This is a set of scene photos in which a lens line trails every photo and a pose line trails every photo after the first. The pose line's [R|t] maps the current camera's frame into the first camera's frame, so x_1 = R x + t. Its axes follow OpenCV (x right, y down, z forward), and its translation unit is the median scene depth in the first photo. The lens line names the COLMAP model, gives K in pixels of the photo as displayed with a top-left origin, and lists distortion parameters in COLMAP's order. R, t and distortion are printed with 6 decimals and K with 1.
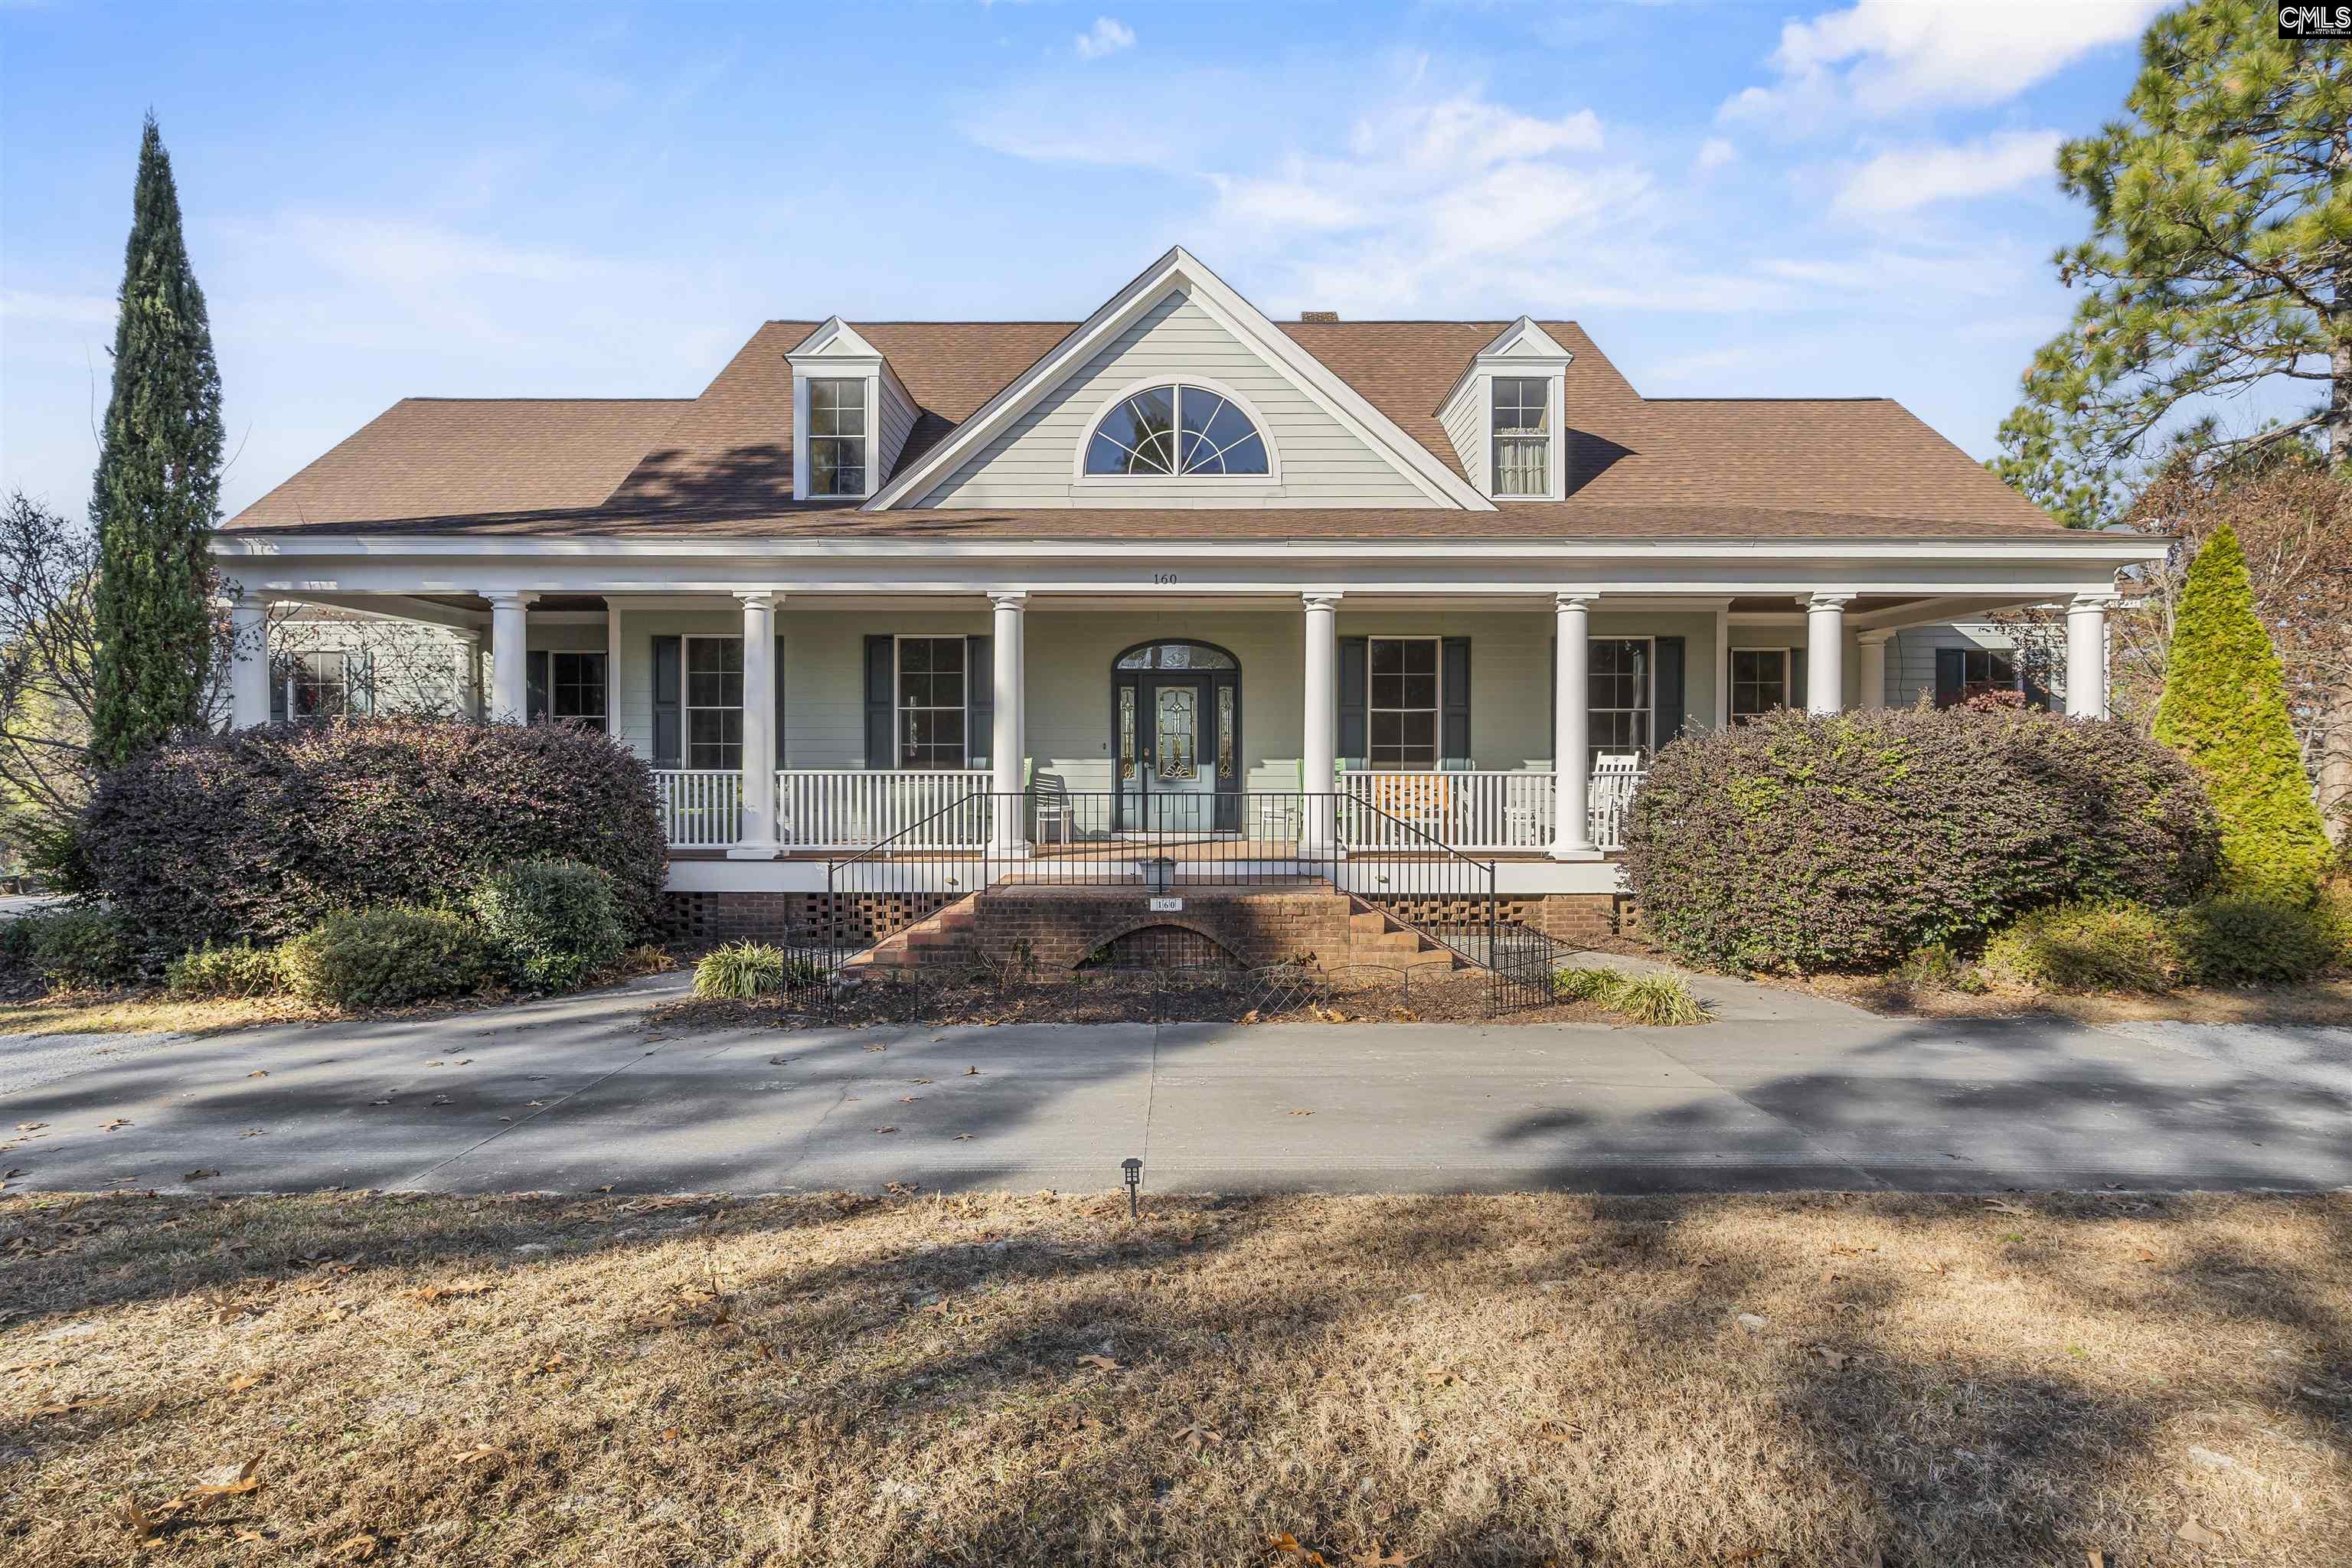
lens RADIAL K [[1109.0, 0, 1176.0], [0, 1109.0, 784.0], [0, 0, 1]] dist [0.031176, 0.000019]
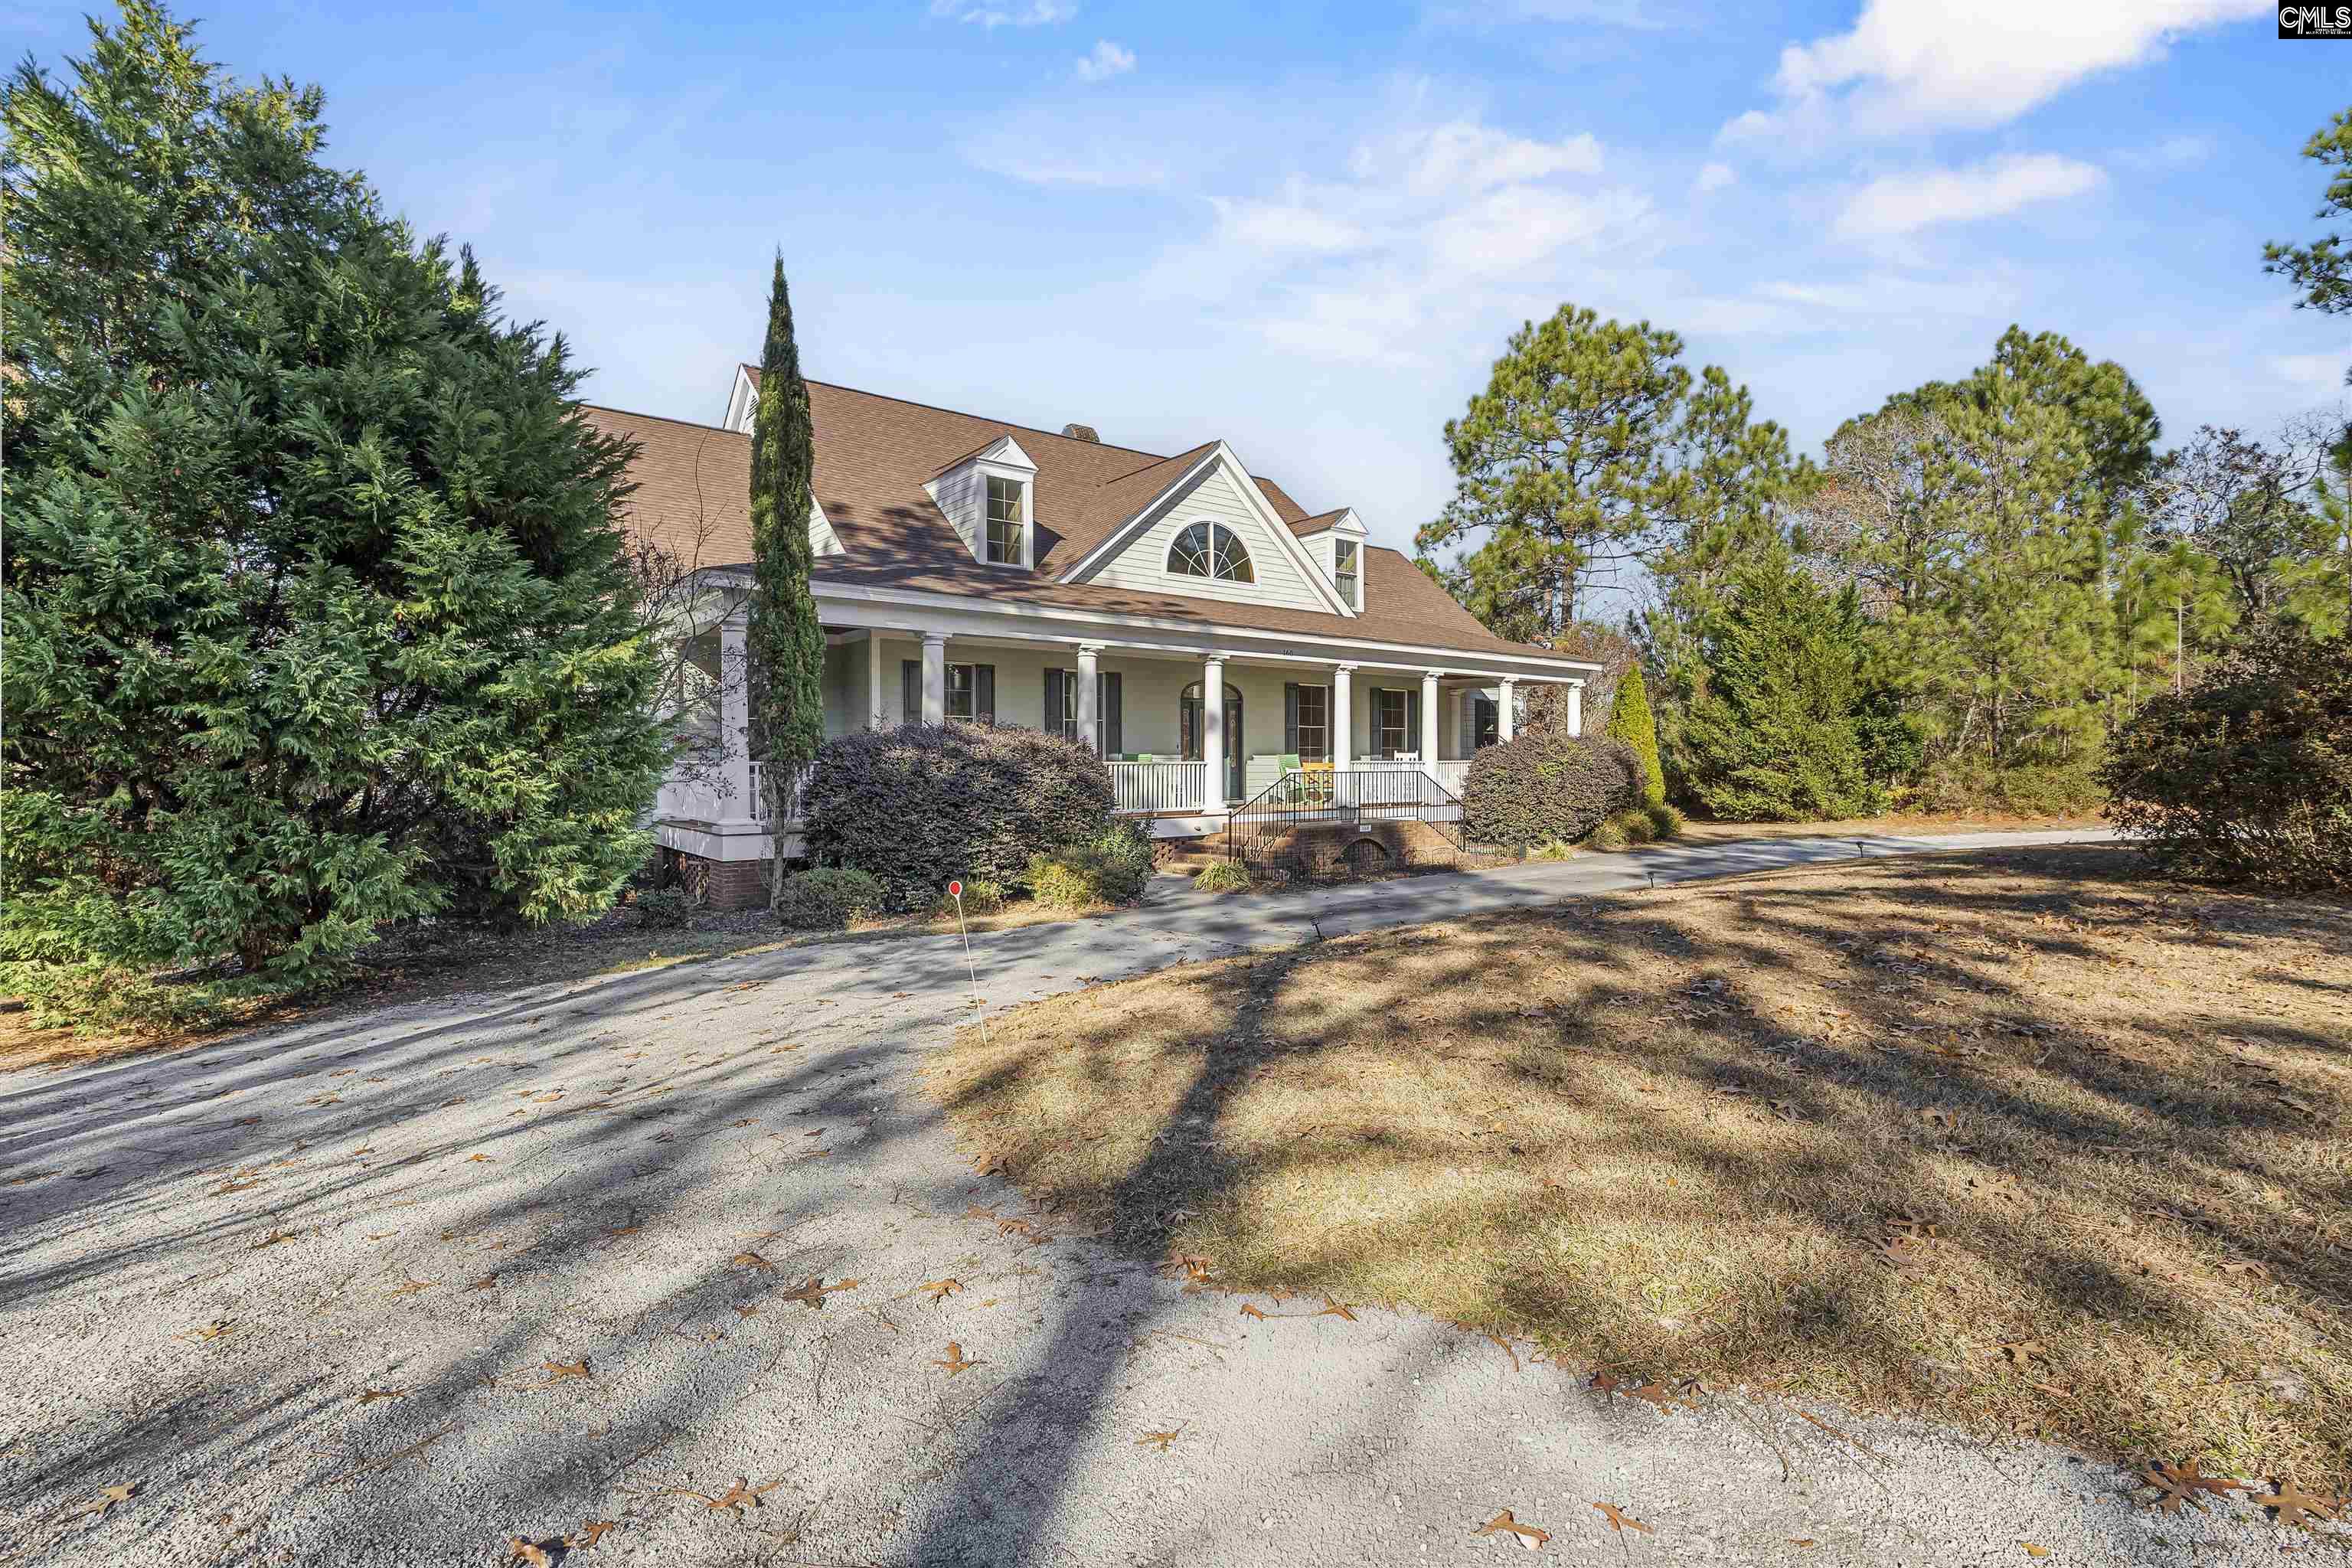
lens RADIAL K [[1109.0, 0, 1176.0], [0, 1109.0, 784.0], [0, 0, 1]] dist [0.031176, 0.000019]
pose [[0.757499, -0.021409, 0.652486, -1.087665], [0.026113, 0.999656, 0.002484, 0.010882], [-0.652314, 0.015157, 0.757797, -0.166715]]
